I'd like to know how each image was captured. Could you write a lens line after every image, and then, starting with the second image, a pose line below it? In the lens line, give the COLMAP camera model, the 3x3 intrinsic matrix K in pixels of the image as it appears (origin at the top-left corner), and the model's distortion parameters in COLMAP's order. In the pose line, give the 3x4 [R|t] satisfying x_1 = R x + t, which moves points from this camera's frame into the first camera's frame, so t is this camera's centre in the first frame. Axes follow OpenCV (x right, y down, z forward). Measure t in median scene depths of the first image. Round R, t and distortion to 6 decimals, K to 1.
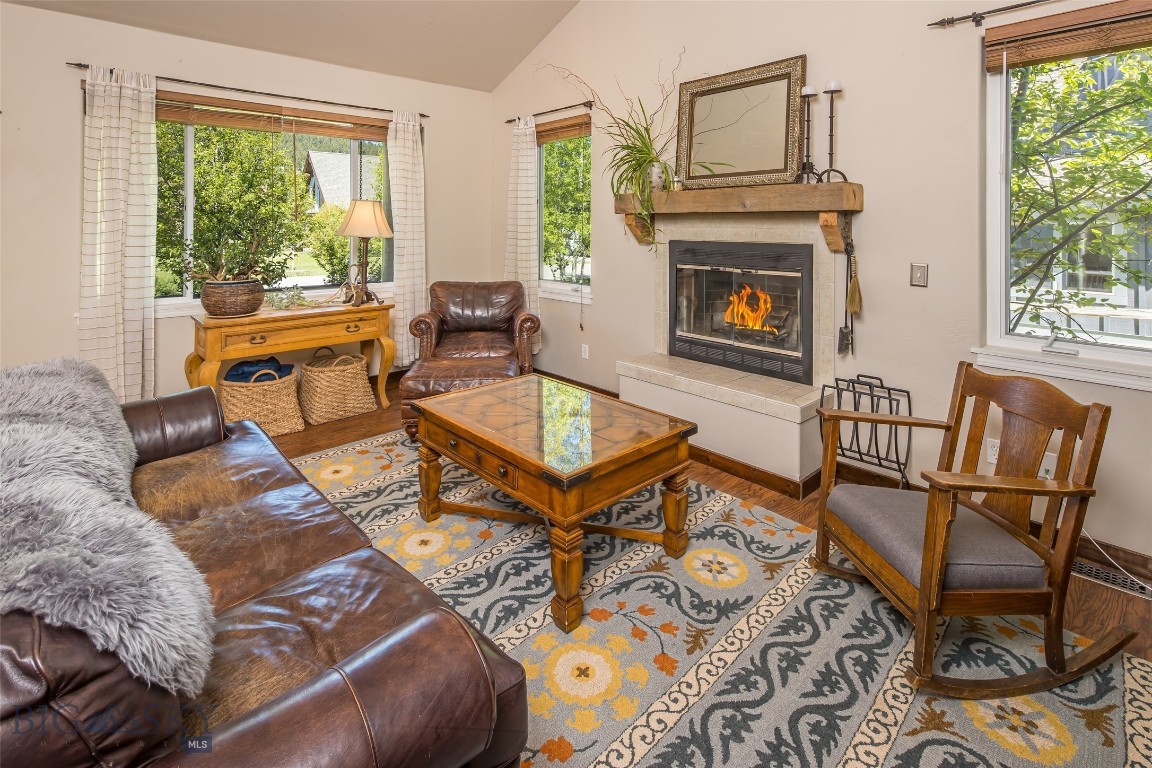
lens RADIAL K [[554.7, 0, 576.6], [0, 554.7, 223.0], [0, 0, 1]] dist [-0.003180, -0.000105]
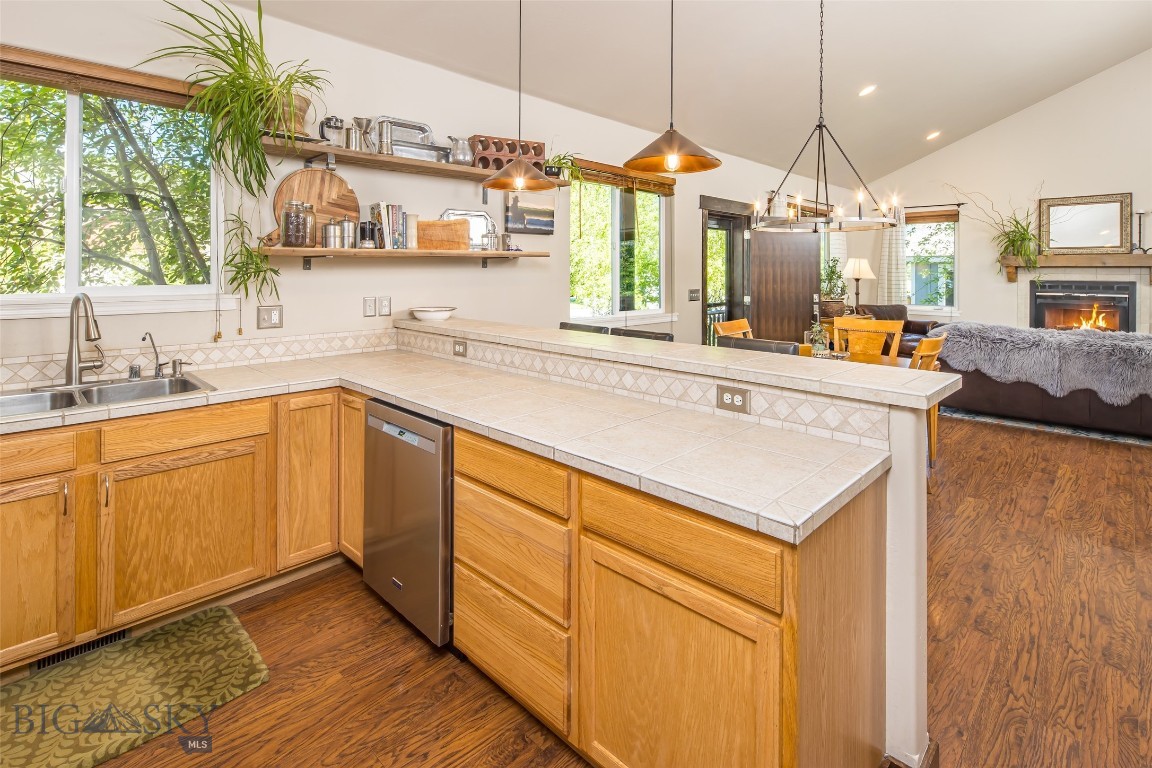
lens RADIAL K [[558.8, 0, 575.6], [0, 558.8, 268.2], [0, 0, 1]] dist [0.000461, -0.001572]
pose [[0.999054, 0.001148, 0.043462, -1.483461], [-0.001161, 0.999999, 0.000282, -0.009273], [-0.043462, -0.000332, 0.999055, -0.856887]]
